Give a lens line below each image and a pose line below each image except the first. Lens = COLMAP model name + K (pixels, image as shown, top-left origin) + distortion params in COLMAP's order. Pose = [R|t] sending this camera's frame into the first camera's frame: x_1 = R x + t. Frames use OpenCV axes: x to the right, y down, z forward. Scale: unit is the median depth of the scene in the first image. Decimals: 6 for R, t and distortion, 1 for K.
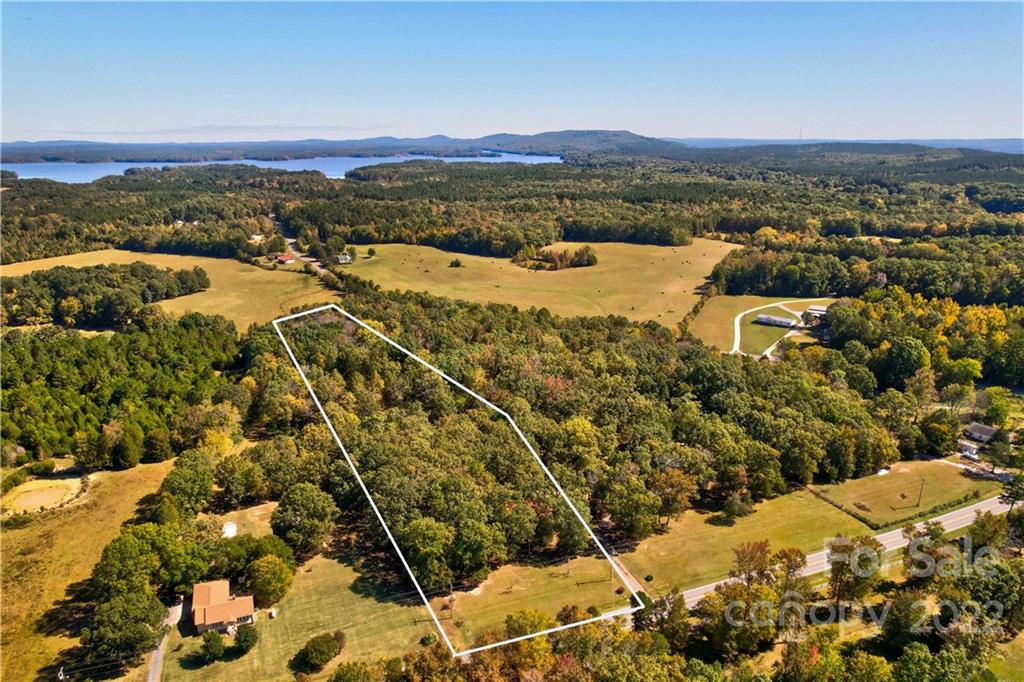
lens RADIAL K [[698.7, 0, 507.3], [0, 698.7, 342.5], [0, 0, 1]] dist [-0.068575, 0.059427]
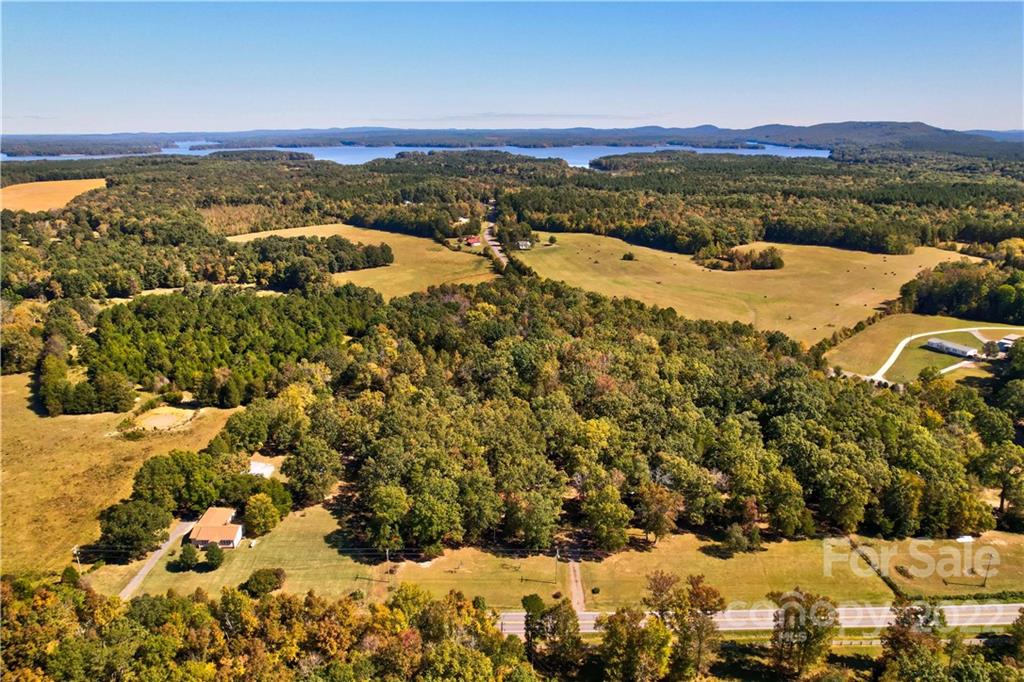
lens RADIAL K [[706.7, 0, 512.0], [0, 706.7, 341.0], [0, 0, 1]] dist [-0.074230, 0.062166]
pose [[0.934286, 0.105700, -0.340497, 0.116069], [-0.102490, 0.994355, 0.027455, -0.005312], [0.341477, 0.009247, 0.939845, 0.013671]]
